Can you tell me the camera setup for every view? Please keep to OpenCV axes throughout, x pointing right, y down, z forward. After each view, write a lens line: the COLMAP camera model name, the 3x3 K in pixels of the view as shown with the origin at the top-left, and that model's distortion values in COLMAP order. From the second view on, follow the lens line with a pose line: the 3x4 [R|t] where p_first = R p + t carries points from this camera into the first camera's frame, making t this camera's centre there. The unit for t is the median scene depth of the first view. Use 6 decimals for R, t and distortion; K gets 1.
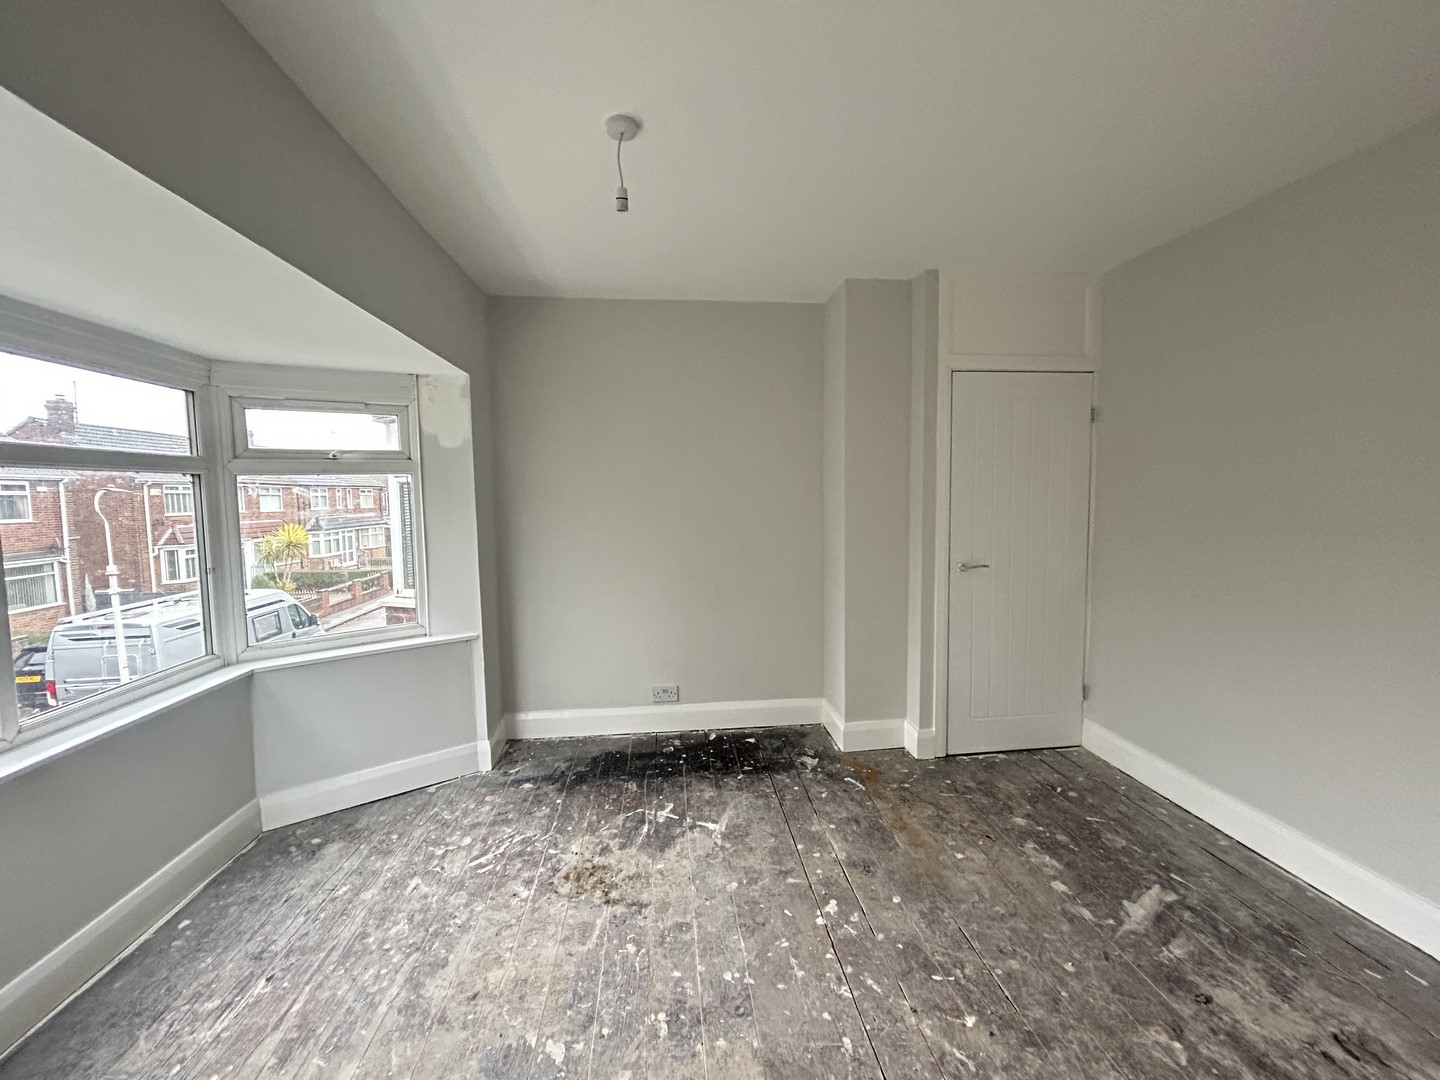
lens RADIAL K [[589.7, 0, 720.0], [0, 589.7, 540.0], [0, 0, 1]] dist [0.002104, 0.000783]
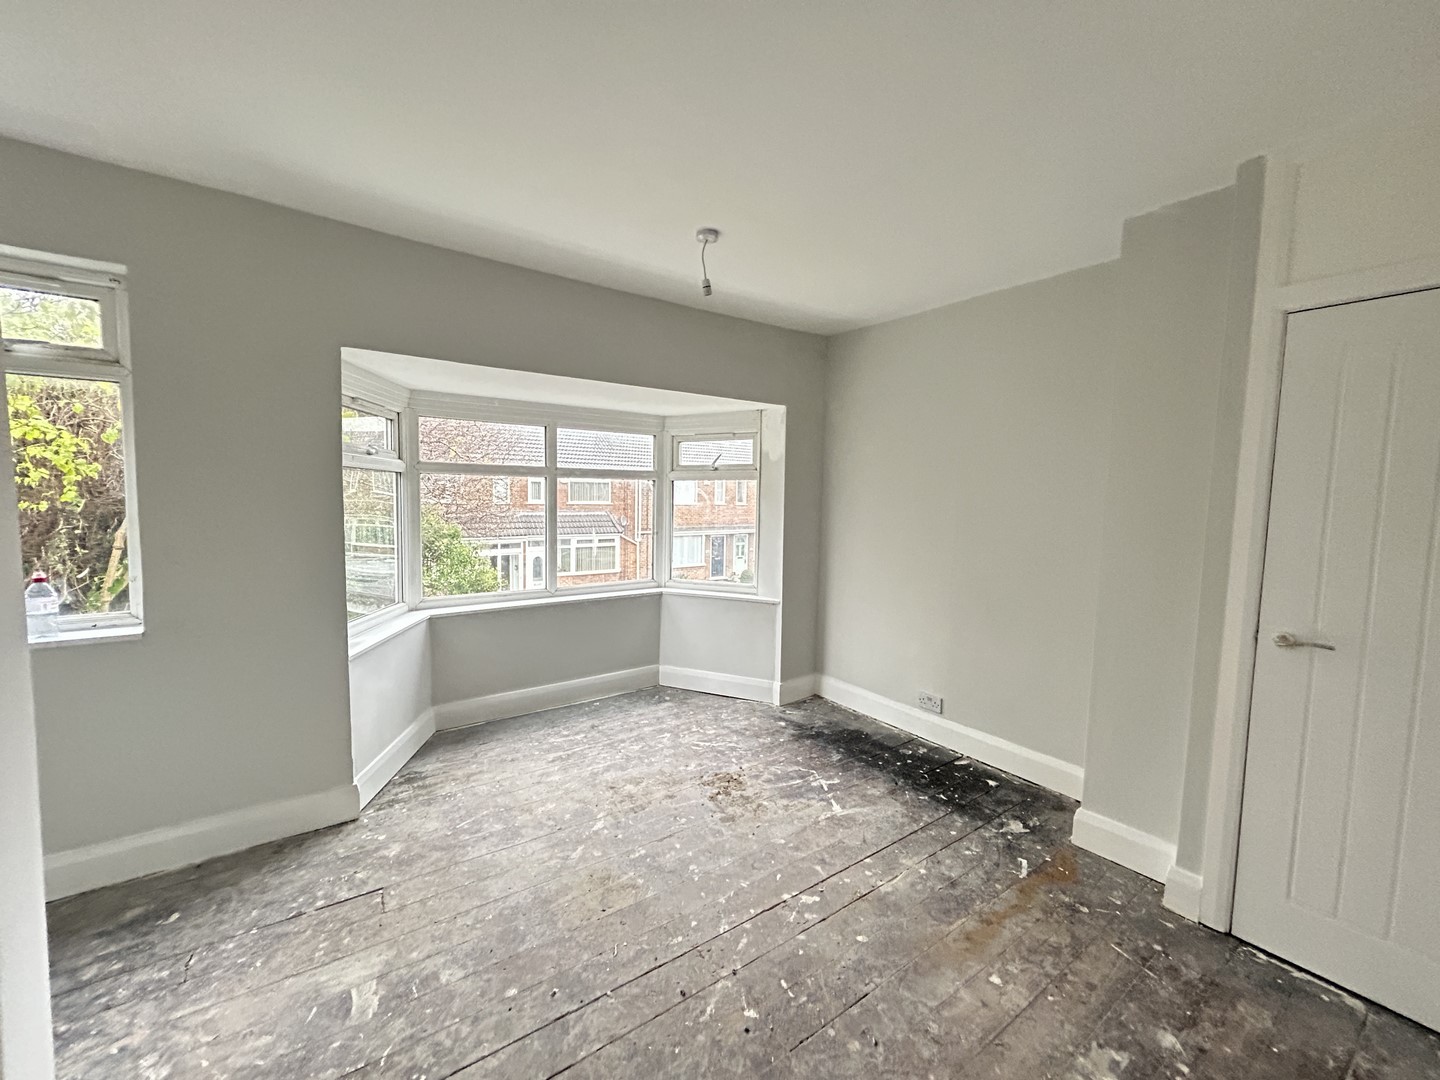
lens RADIAL K [[596.1, 0, 720.0], [0, 596.1, 540.0], [0, 0, 1]] dist [0.010755, 0.000675]
pose [[0.497984, 0.093723, -0.862107, 0.751474], [-0.091401, 0.994278, 0.055295, -0.043215], [0.862356, 0.051262, 0.503701, 0.229891]]
